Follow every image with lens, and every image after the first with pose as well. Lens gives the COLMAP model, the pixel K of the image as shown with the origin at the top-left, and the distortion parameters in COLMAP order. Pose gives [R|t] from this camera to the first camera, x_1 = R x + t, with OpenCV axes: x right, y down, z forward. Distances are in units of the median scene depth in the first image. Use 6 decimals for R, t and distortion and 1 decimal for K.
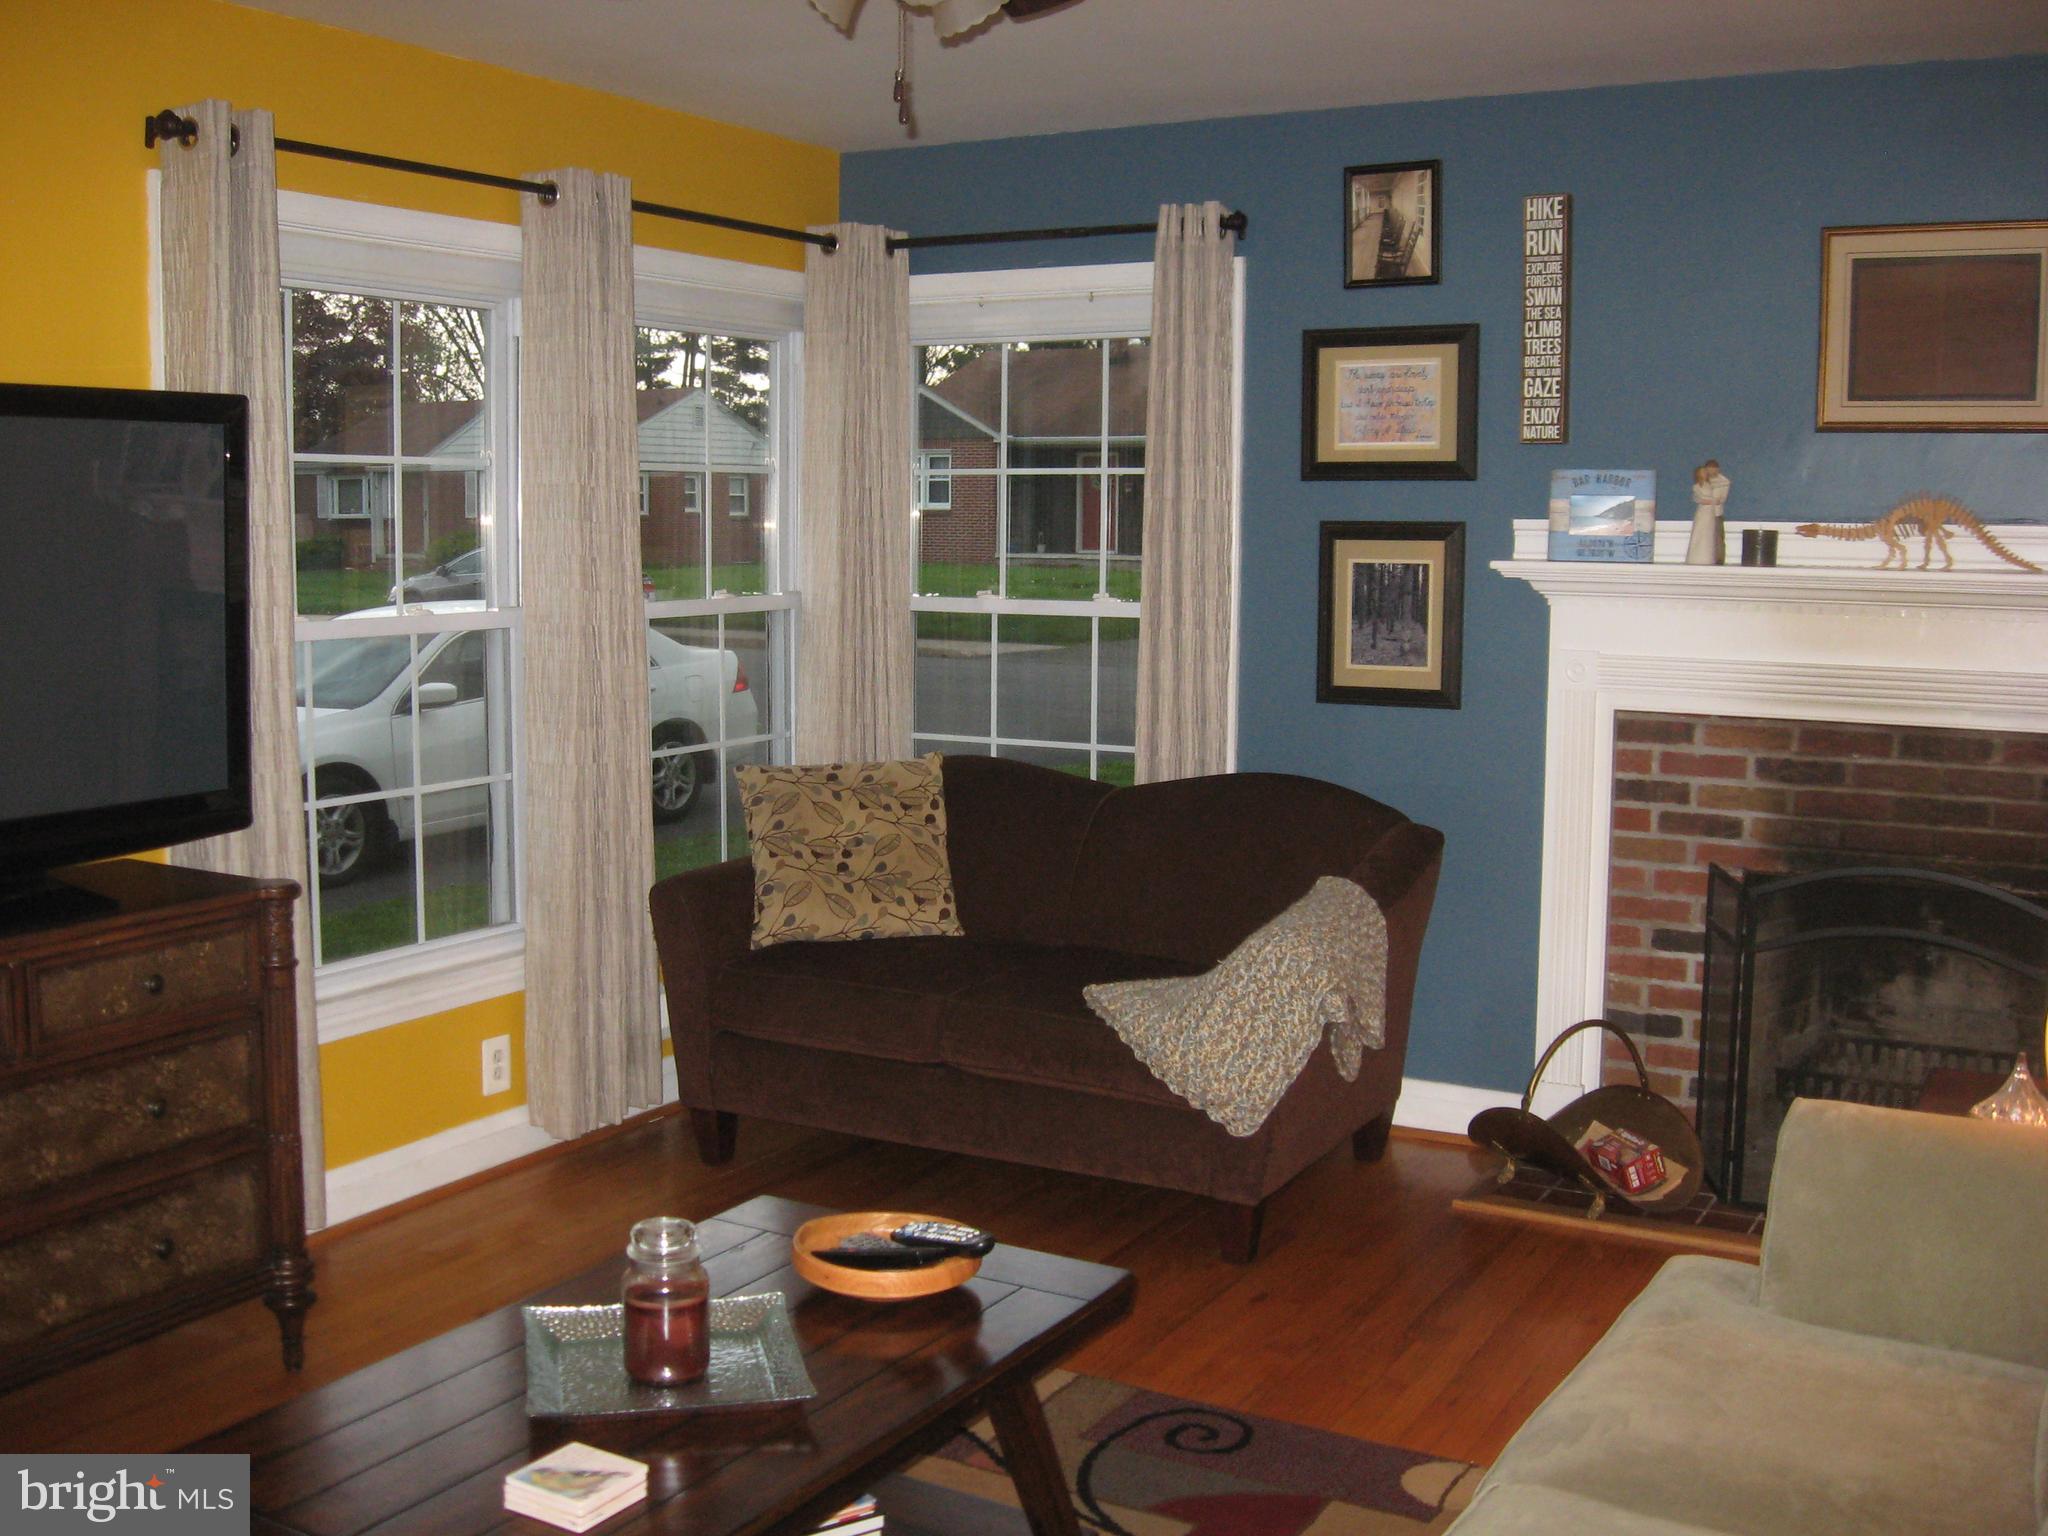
lens RADIAL K [[2108.4, 0, 1027.8], [0, 2108.4, 757.4], [0, 0, 1]] dist [-0.120776, 0.000000]
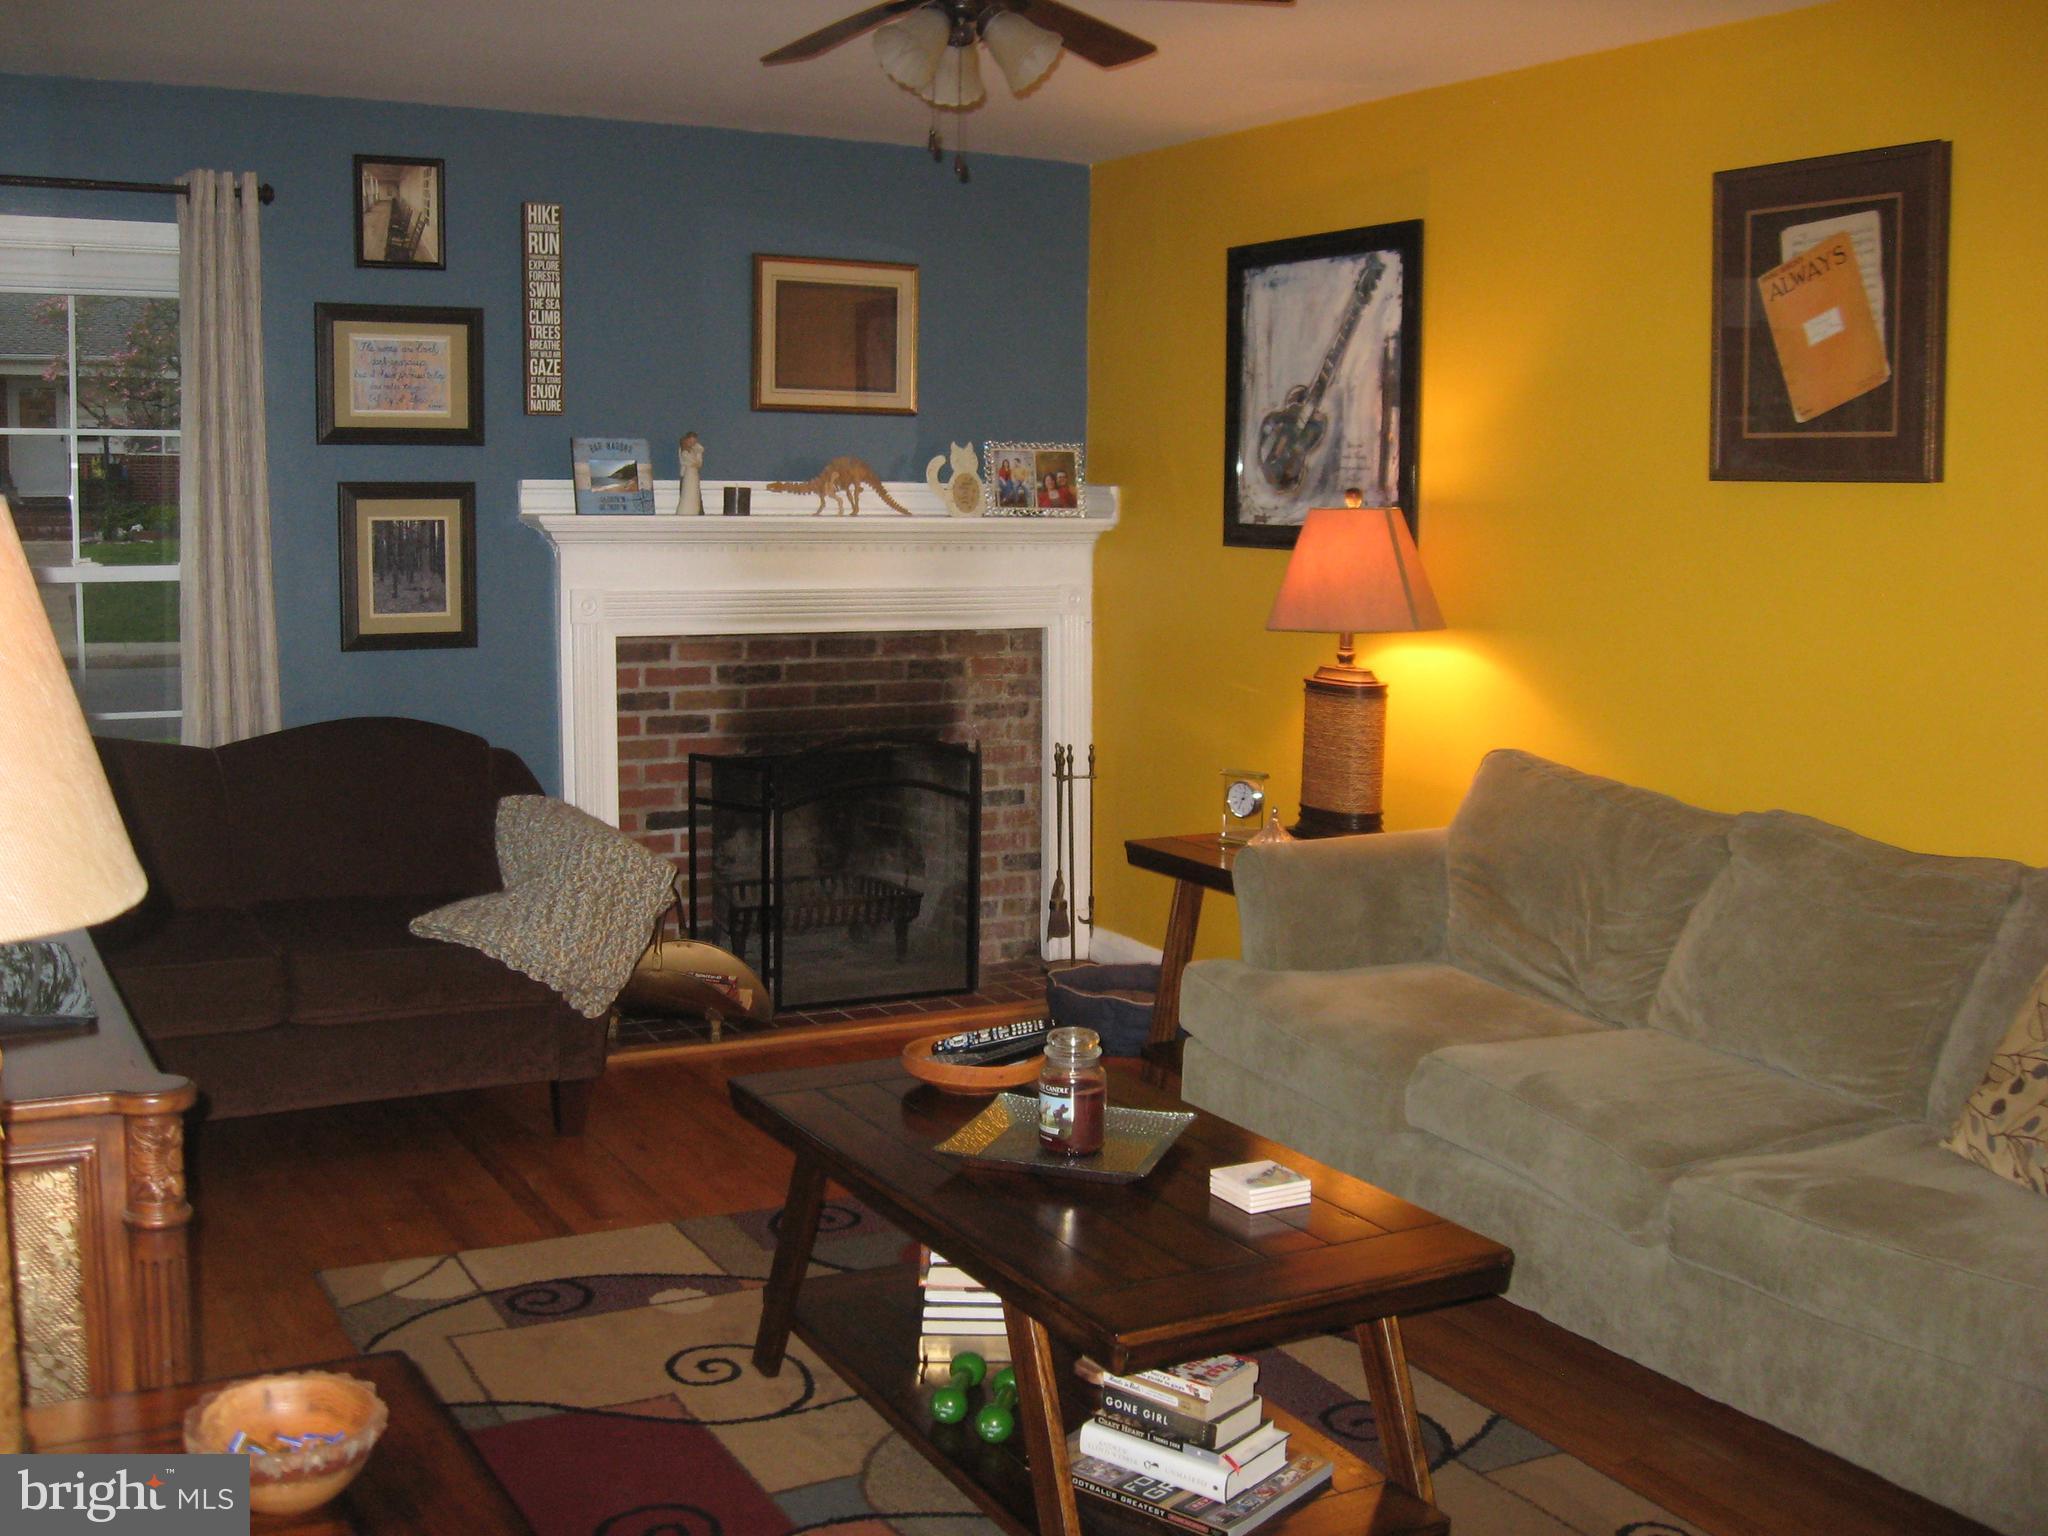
lens RADIAL K [[2108.4, 0, 1023.8], [0, 2108.4, 749.2], [0, 0, 1]] dist [-0.120776, 0.000000]
pose [[0.518866, -0.102787, 0.848654, -0.632319], [0.086724, 0.993952, 0.067363, -0.019430], [-0.850445, 0.038646, 0.524642, 0.162738]]
